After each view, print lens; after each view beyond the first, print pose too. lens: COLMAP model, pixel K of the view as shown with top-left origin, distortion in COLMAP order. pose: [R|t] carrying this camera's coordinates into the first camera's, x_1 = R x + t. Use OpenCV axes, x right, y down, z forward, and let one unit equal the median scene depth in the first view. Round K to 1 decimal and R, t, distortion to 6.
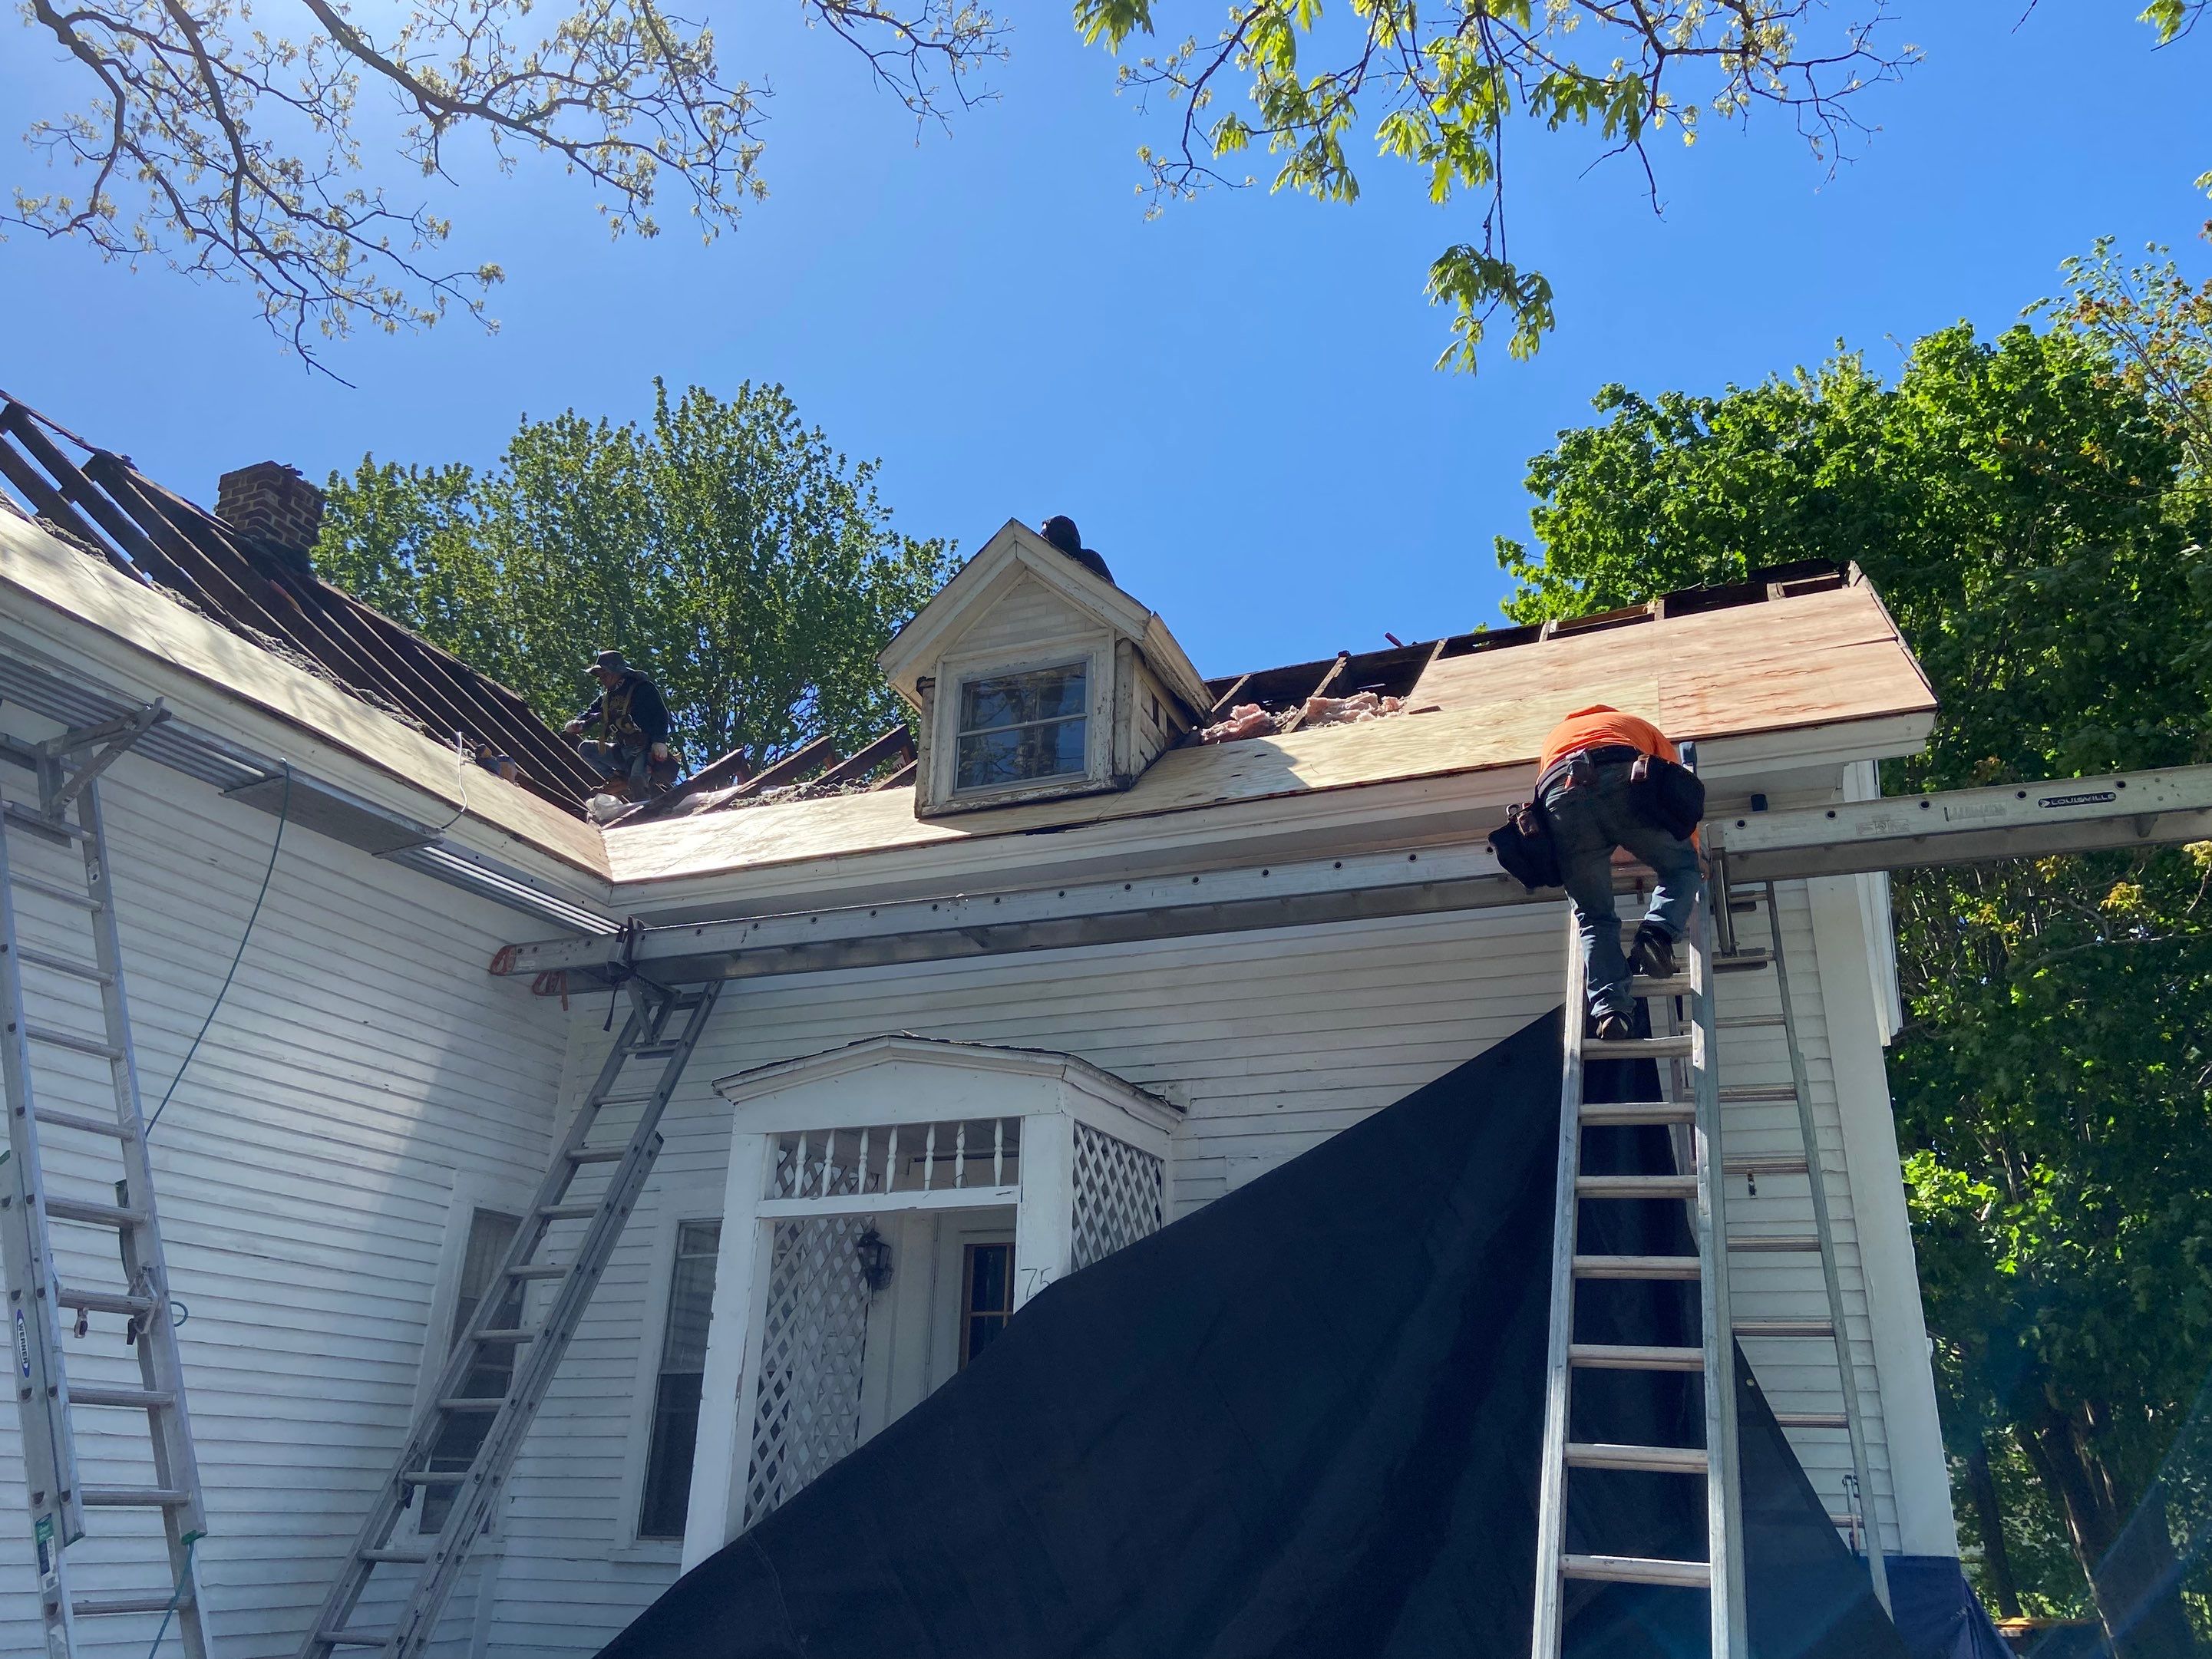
lens RADIAL K [[1691.3, 0, 1131.0], [0, 1691.3, 832.9], [0, 0, 1]] dist [0.126078, -0.158147]
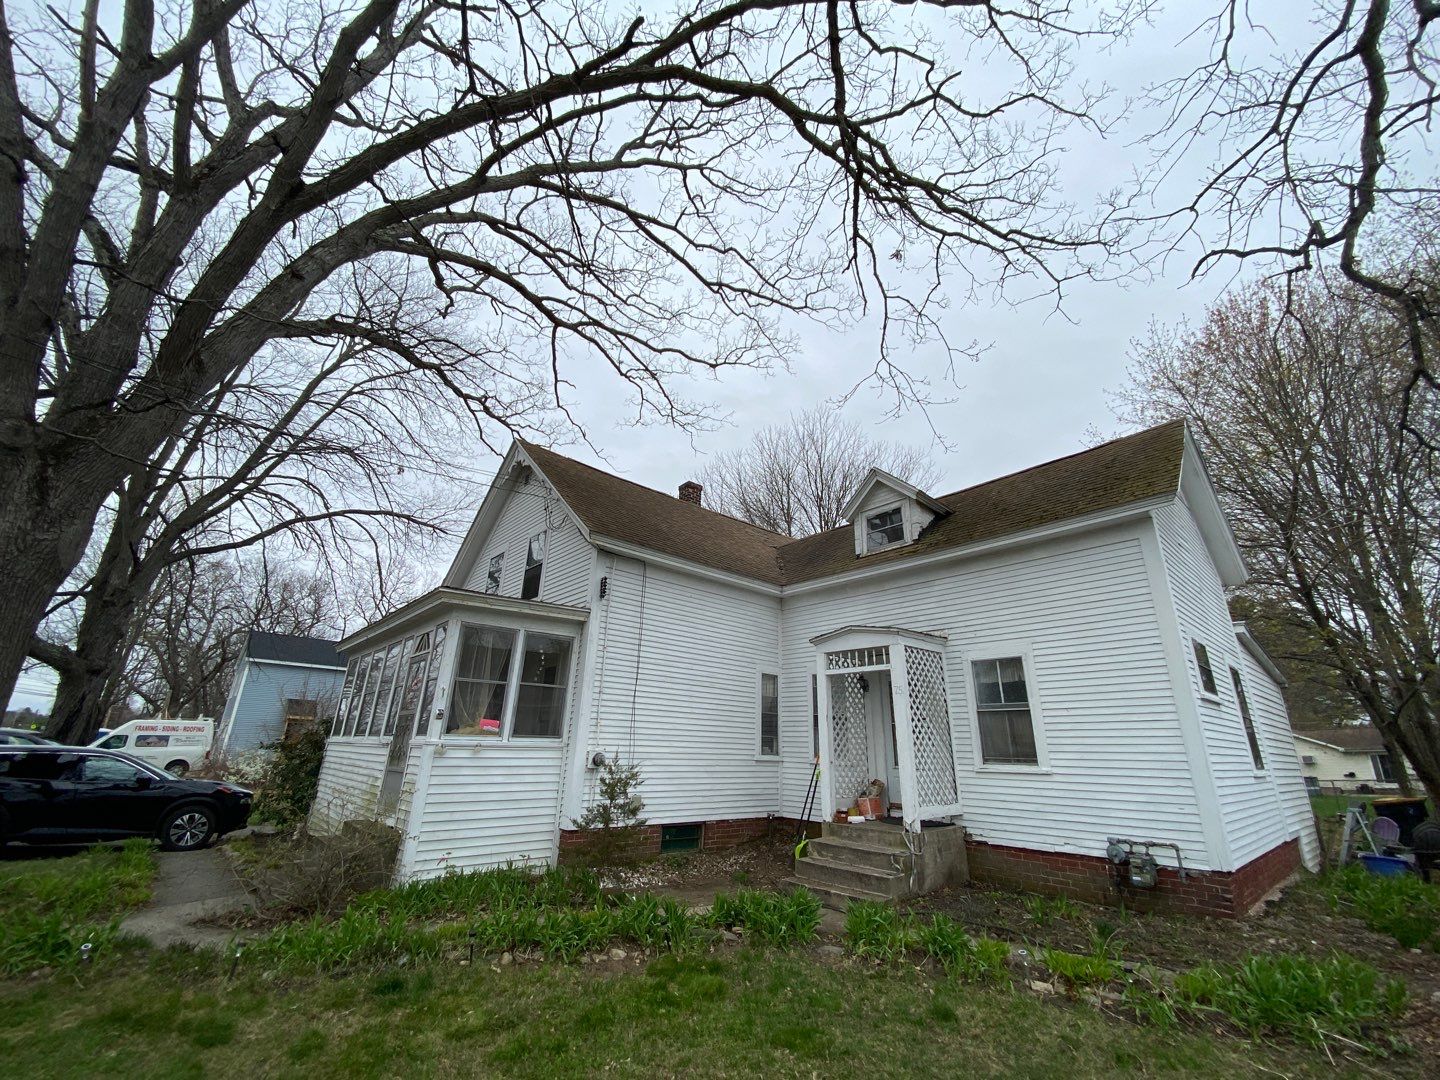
lens RADIAL K [[585.6, 0, 742.0], [0, 585.6, 559.8], [0, 0, 1]] dist [0.041735, -0.000164]
pose [[0.911575, -0.131356, -0.389585, 0.122504], [0.148016, 0.988901, 0.012908, -0.059395], [0.383565, -0.069431, 0.920900, -0.215552]]
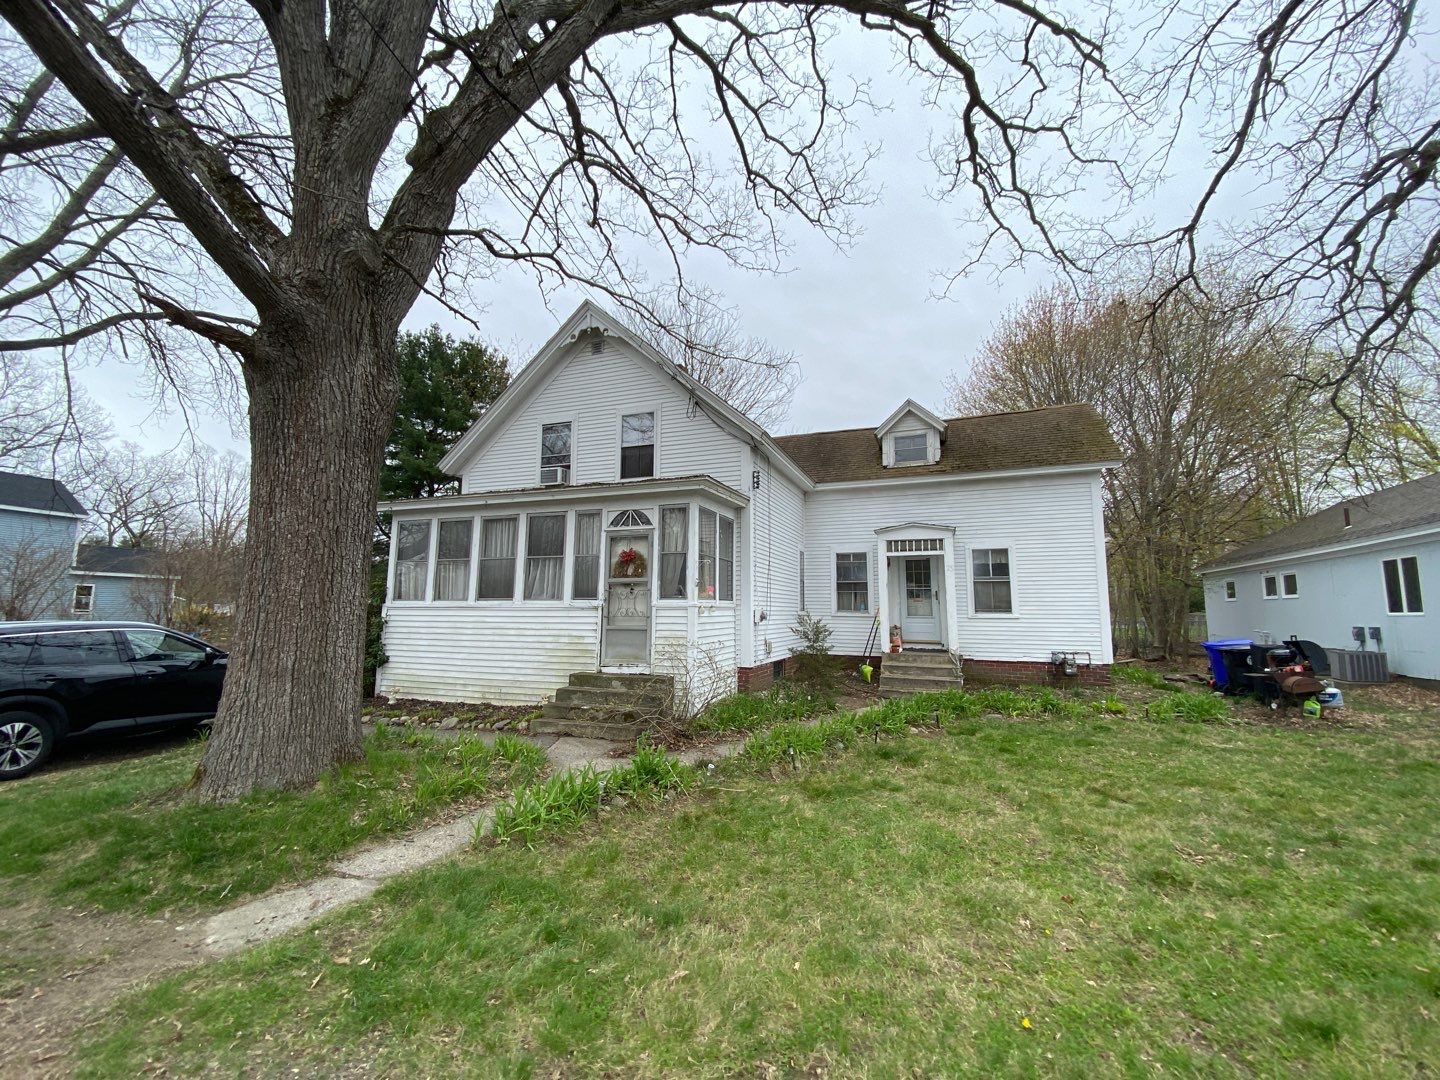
lens RADIAL K [[585.6, 0, 742.0], [0, 585.6, 559.8], [0, 0, 1]] dist [0.041735, -0.000164]
pose [[0.998787, -0.017690, 0.045948, -0.569893], [0.004429, 0.961722, 0.273990, -0.205098], [-0.049036, -0.273454, 0.960634, -0.574580]]
